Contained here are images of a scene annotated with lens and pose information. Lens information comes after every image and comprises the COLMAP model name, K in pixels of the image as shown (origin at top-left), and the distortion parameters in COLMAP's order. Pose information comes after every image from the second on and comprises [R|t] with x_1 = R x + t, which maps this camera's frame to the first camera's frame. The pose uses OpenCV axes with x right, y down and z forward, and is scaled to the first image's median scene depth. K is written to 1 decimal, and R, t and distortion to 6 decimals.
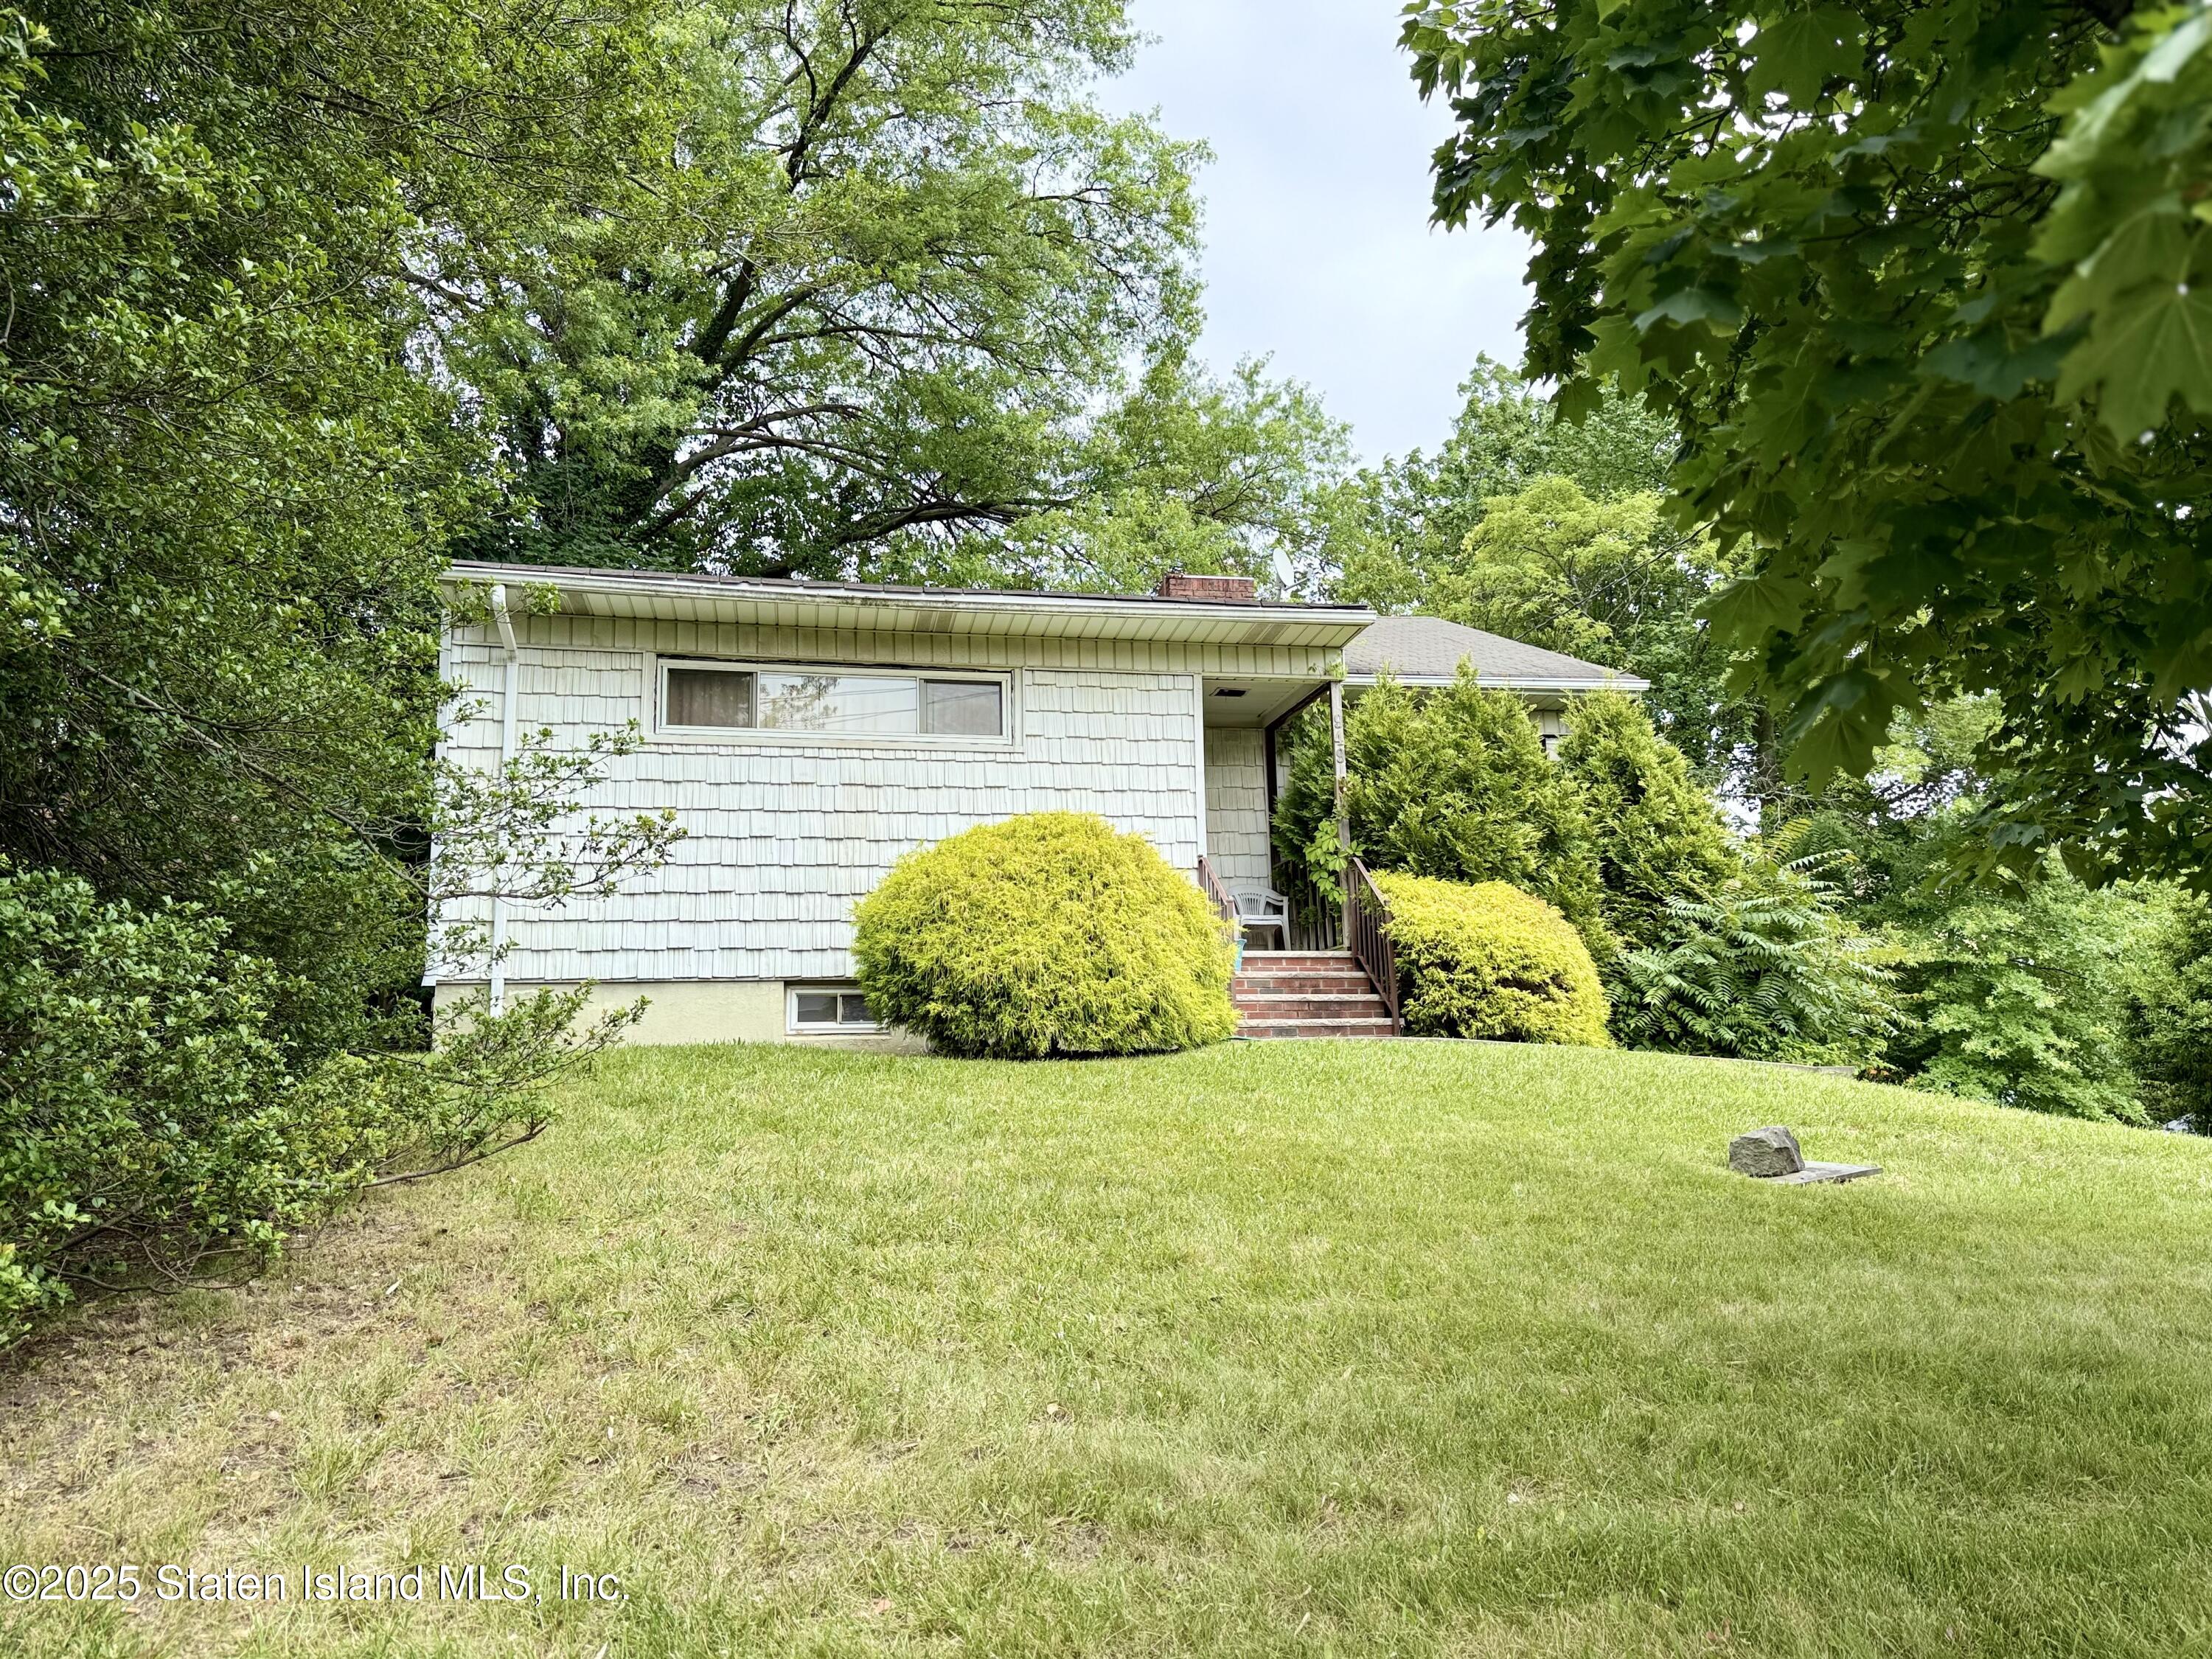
lens RADIAL K [[1574.1, 0, 1110.3], [0, 1574.1, 834.0], [0, 0, 1]] dist [0.053871, -0.060001]
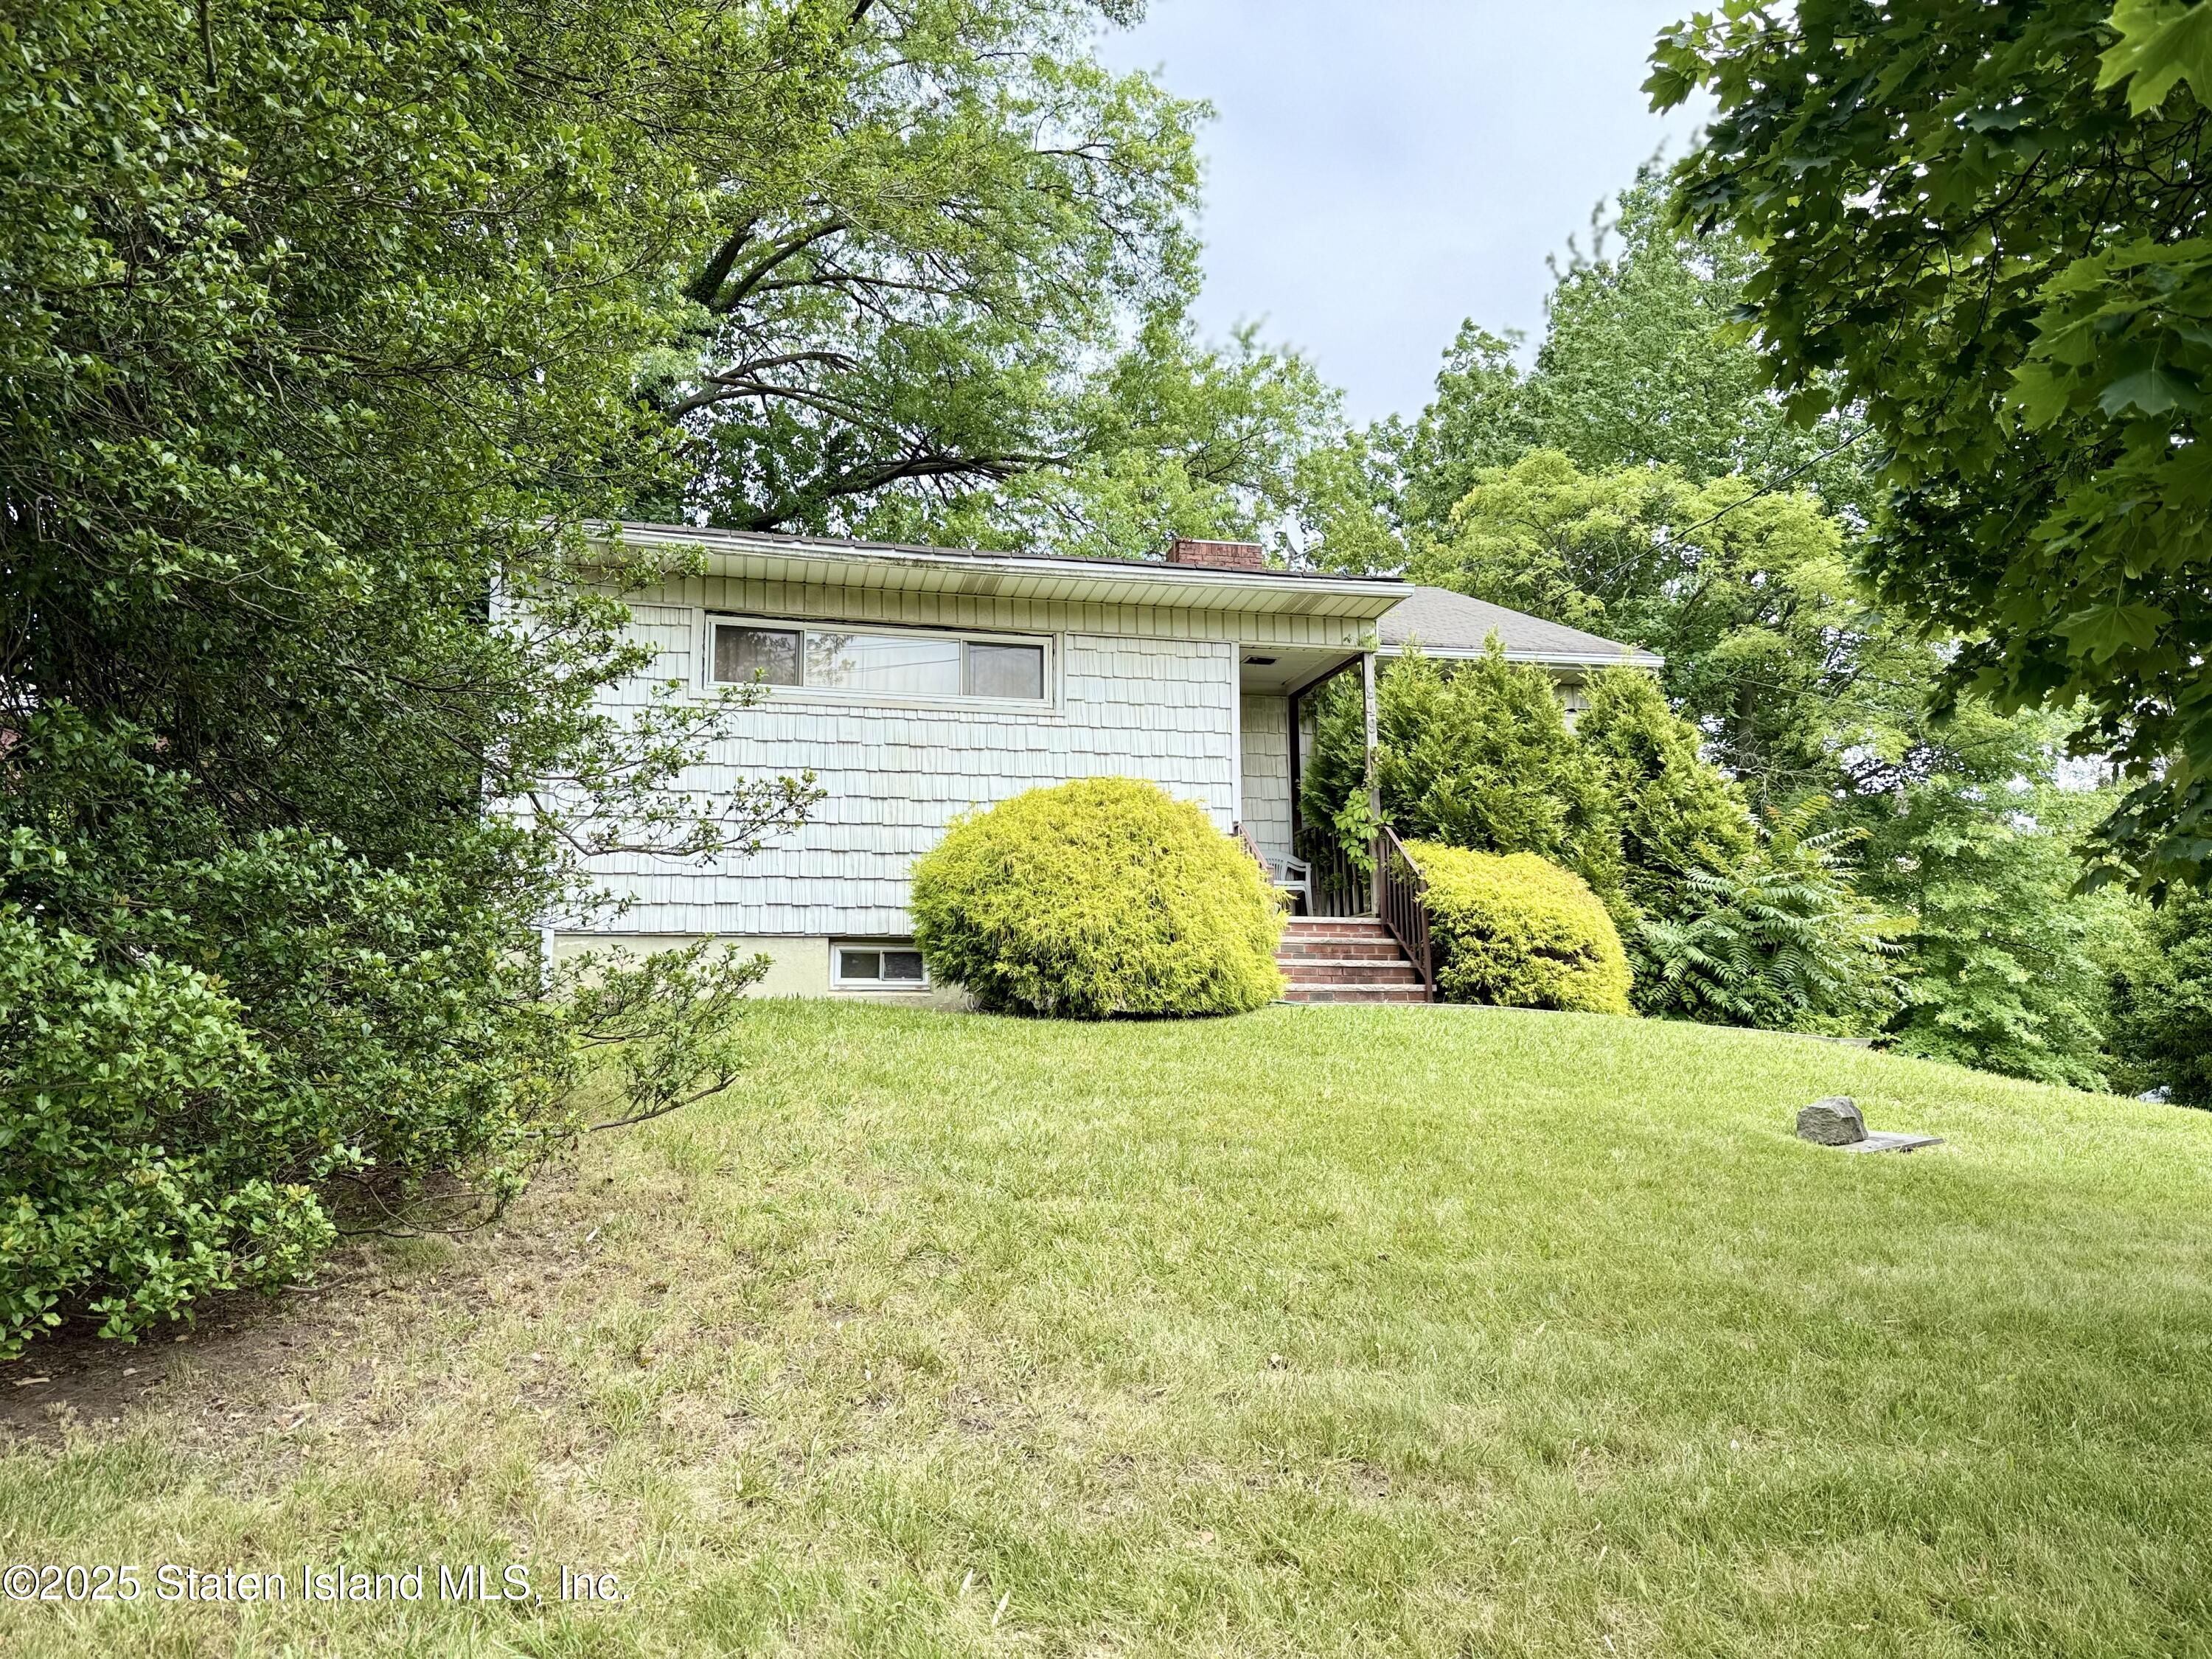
lens RADIAL K [[1574.1, 0, 1110.3], [0, 1574.1, 834.0], [0, 0, 1]] dist [0.053871, -0.060001]
pose [[0.999267, 0.020161, 0.032557, -0.054341], [-0.021045, 0.999413, 0.027021, -0.003877], [-0.031993, -0.027687, 0.999105, -0.012891]]
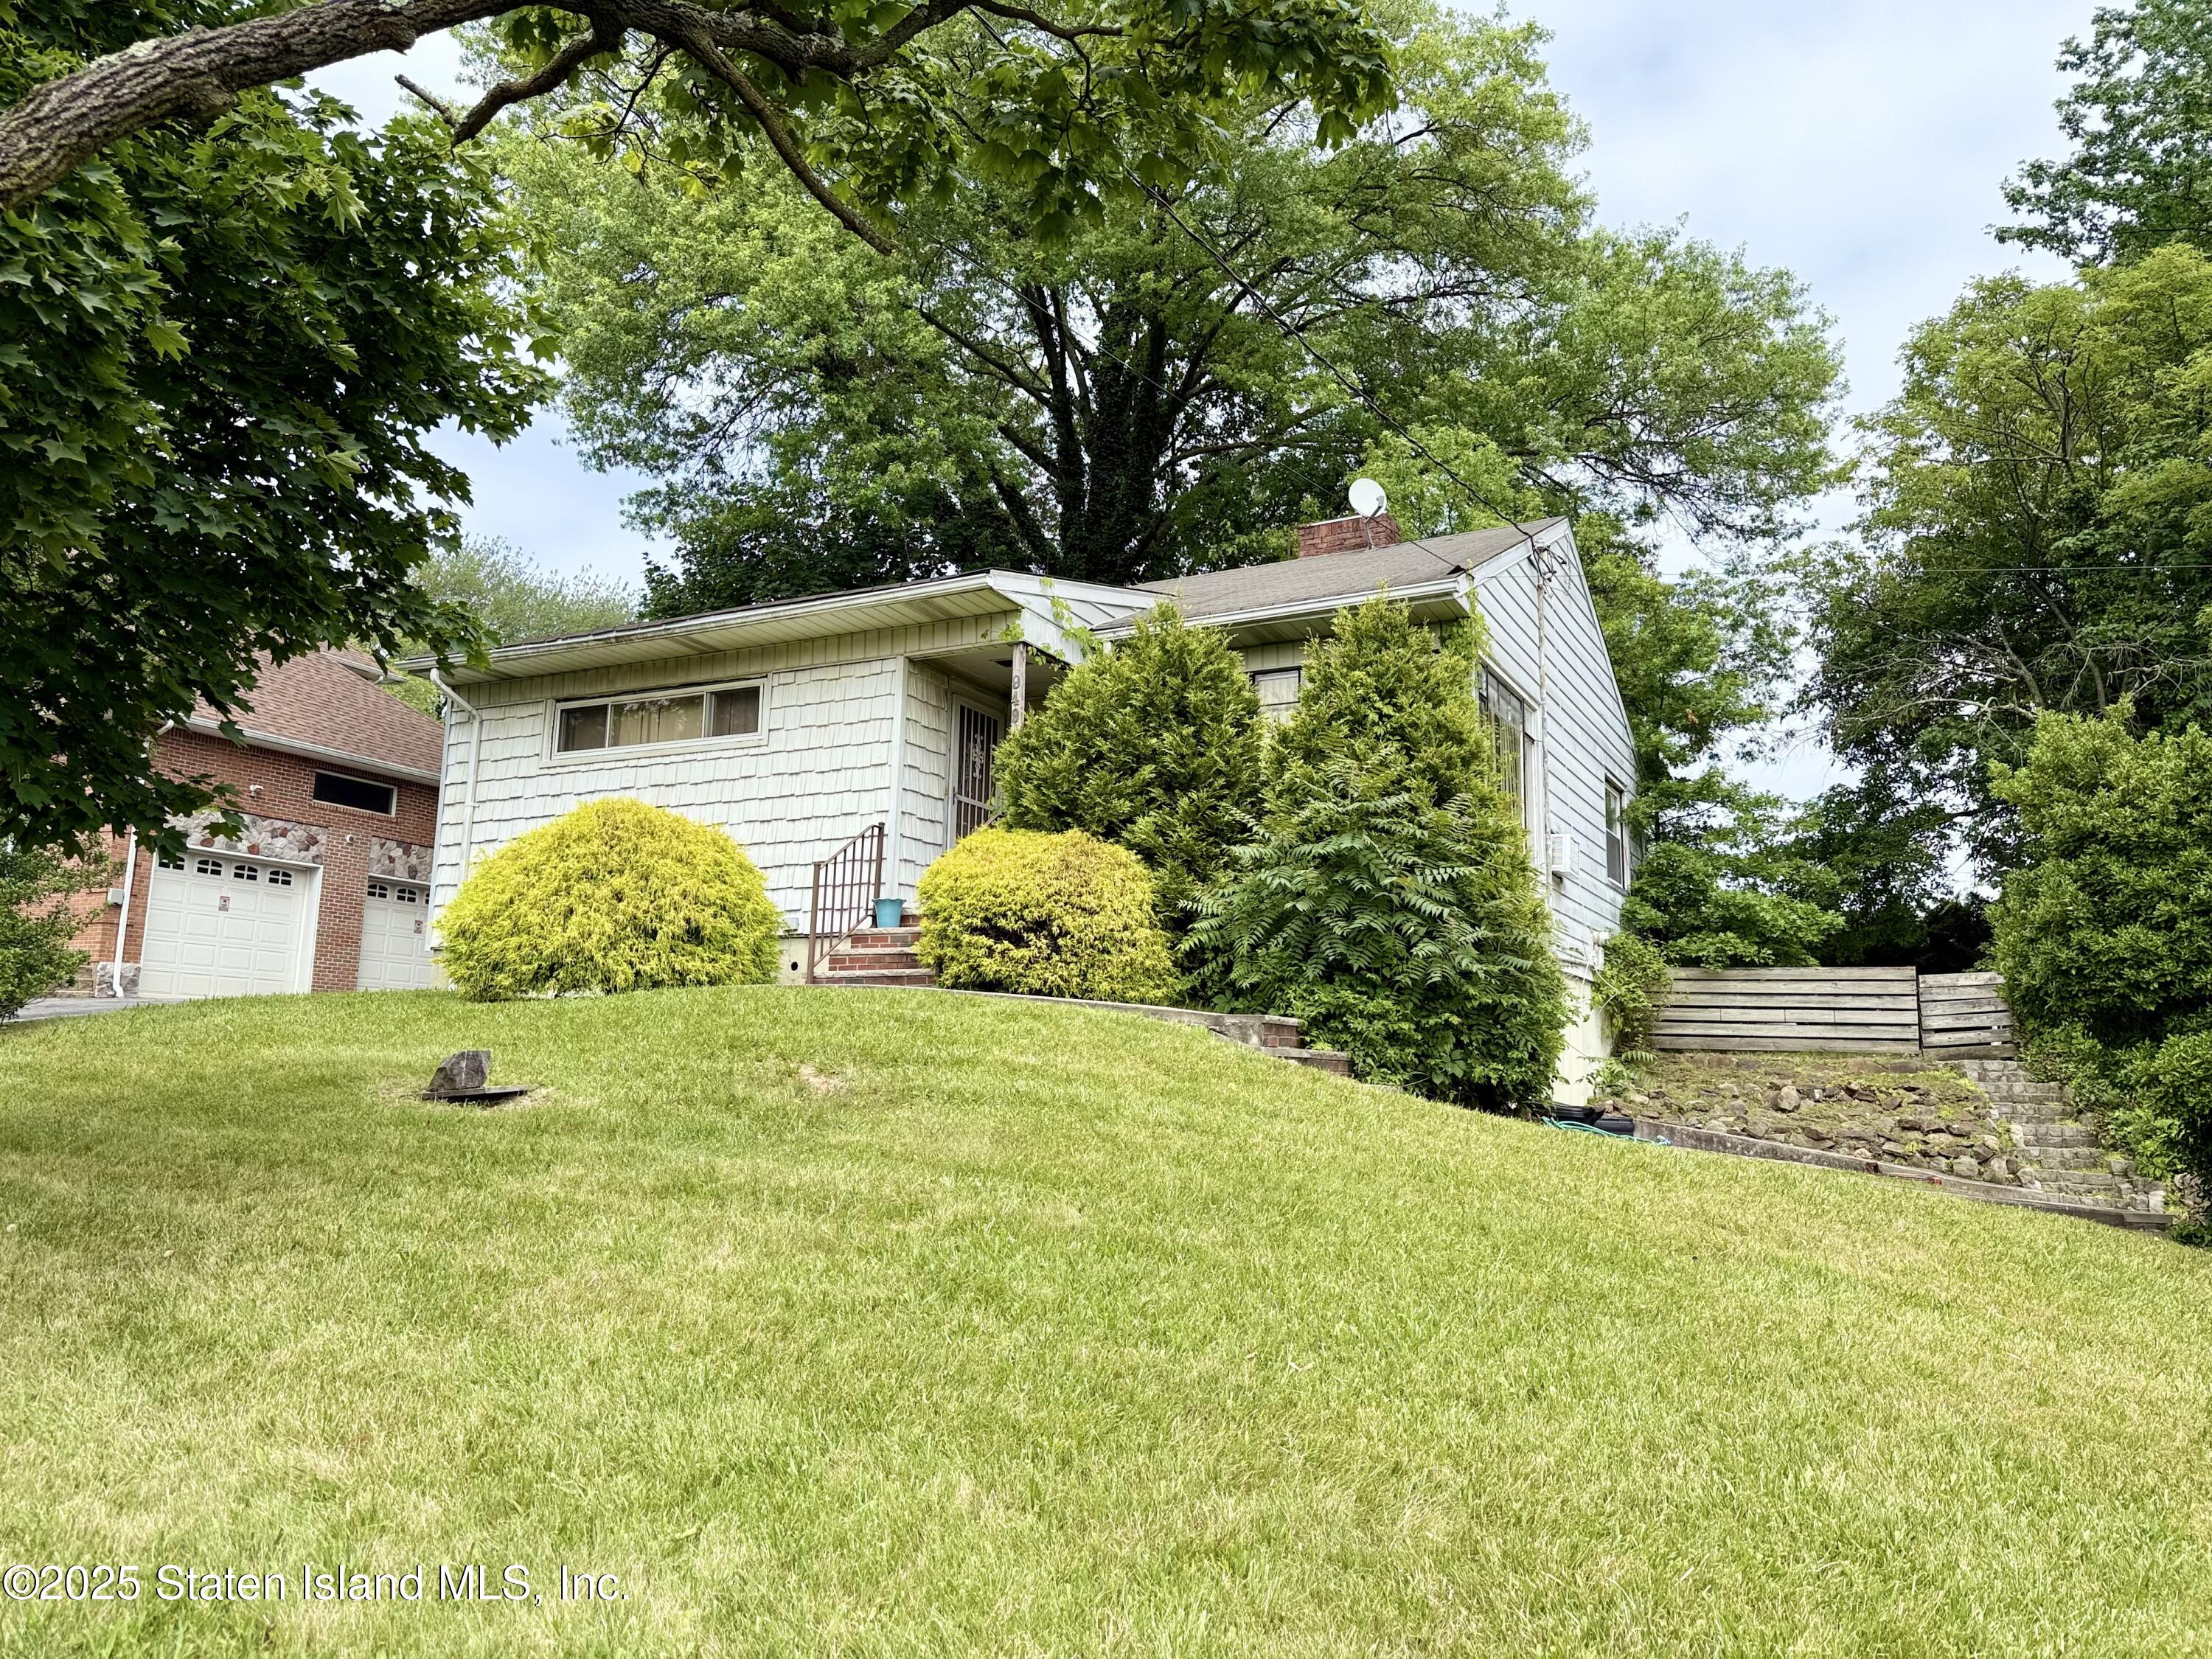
lens RADIAL K [[1574.5, 0, 1108.6], [0, 1574.5, 834.6], [0, 0, 1]] dist [0.049450, -0.050781]
pose [[0.761088, -0.062265, -0.645654, 0.821481], [0.056394, 0.997965, -0.029765, 0.058753], [0.646193, -0.013757, 0.763050, 0.257048]]
